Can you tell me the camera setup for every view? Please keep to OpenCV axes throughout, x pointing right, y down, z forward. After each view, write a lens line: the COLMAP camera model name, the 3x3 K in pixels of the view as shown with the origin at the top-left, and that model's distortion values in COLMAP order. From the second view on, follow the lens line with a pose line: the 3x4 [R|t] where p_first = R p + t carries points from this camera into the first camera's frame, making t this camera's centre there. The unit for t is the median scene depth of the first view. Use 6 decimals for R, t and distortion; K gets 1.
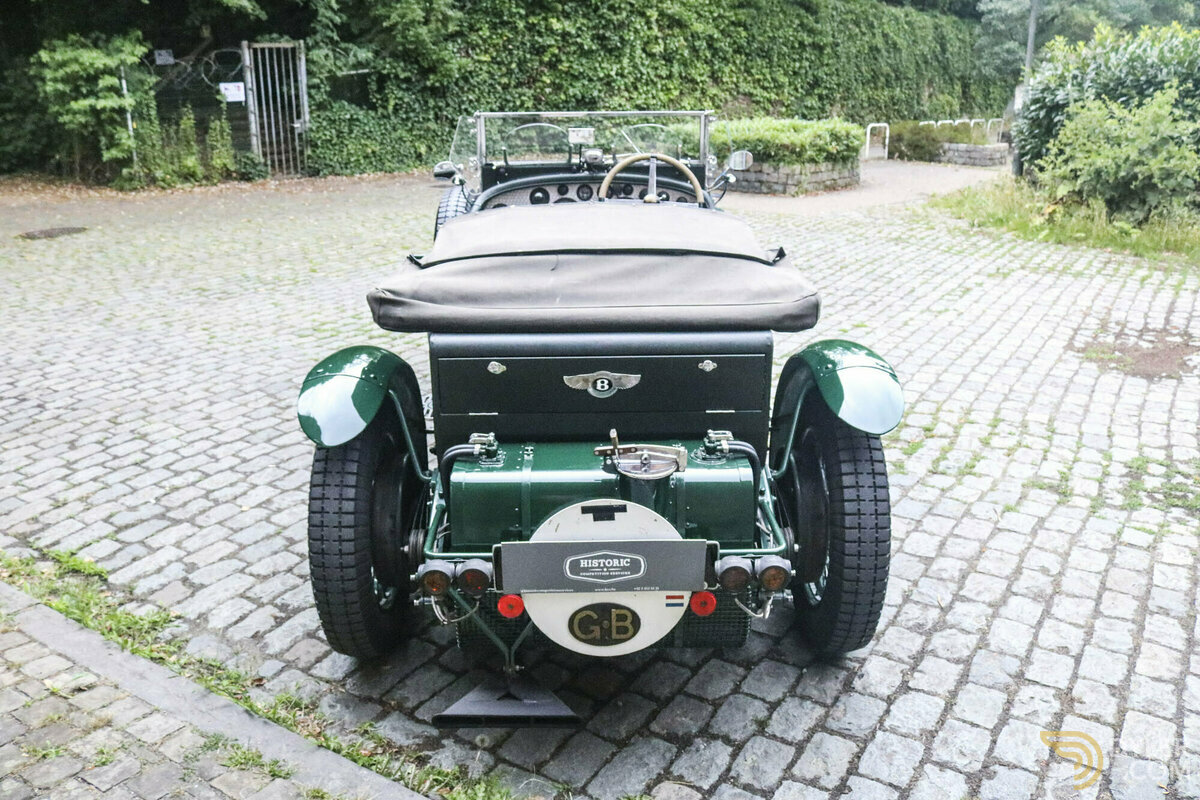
lens RADIAL K [[983.3, 0, 601.4], [0, 983.3, 398.6], [0, 0, 1]] dist [-0.138602, 0.102530]
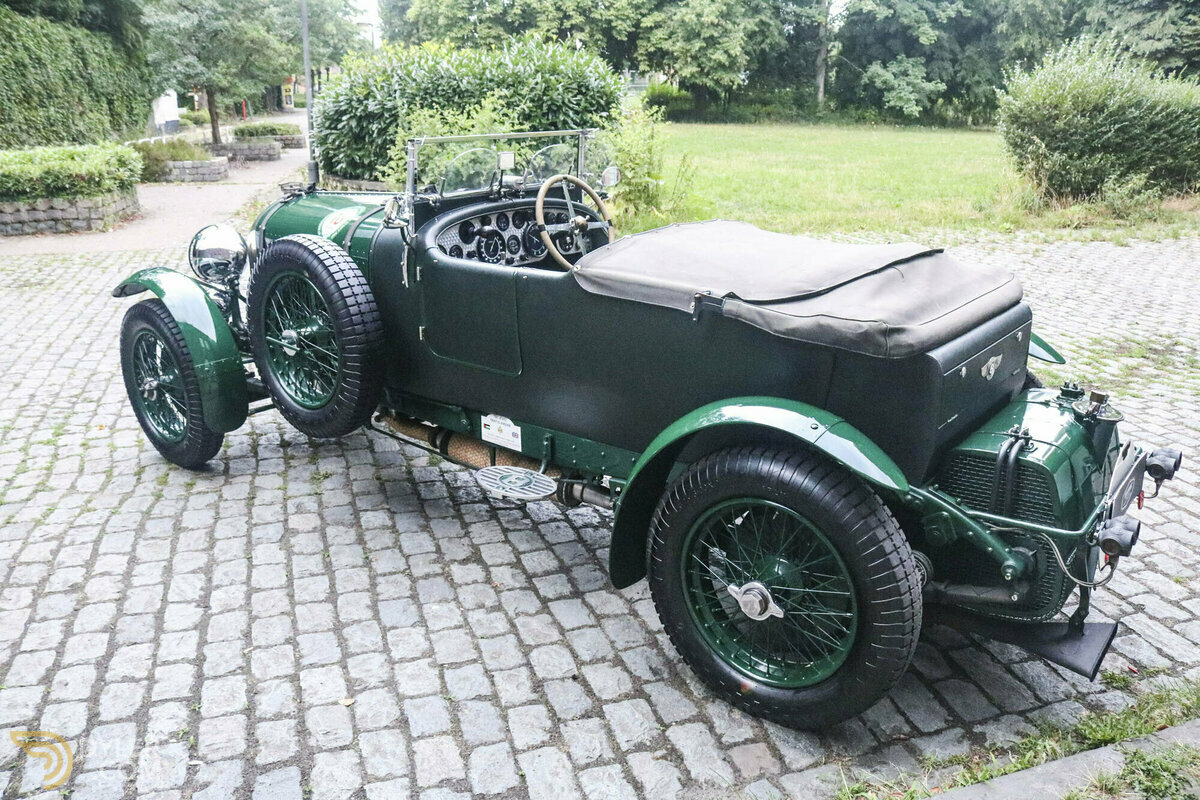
lens RADIAL K [[983.3, 0, 603.1], [0, 983.3, 405.1], [0, 0, 1]] dist [-0.138602, 0.102530]
pose [[0.627415, -0.231846, 0.743369, -0.137056], [0.236789, 0.966244, 0.101504, -0.023465], [-0.741810, 0.112336, 0.661135, 0.070125]]
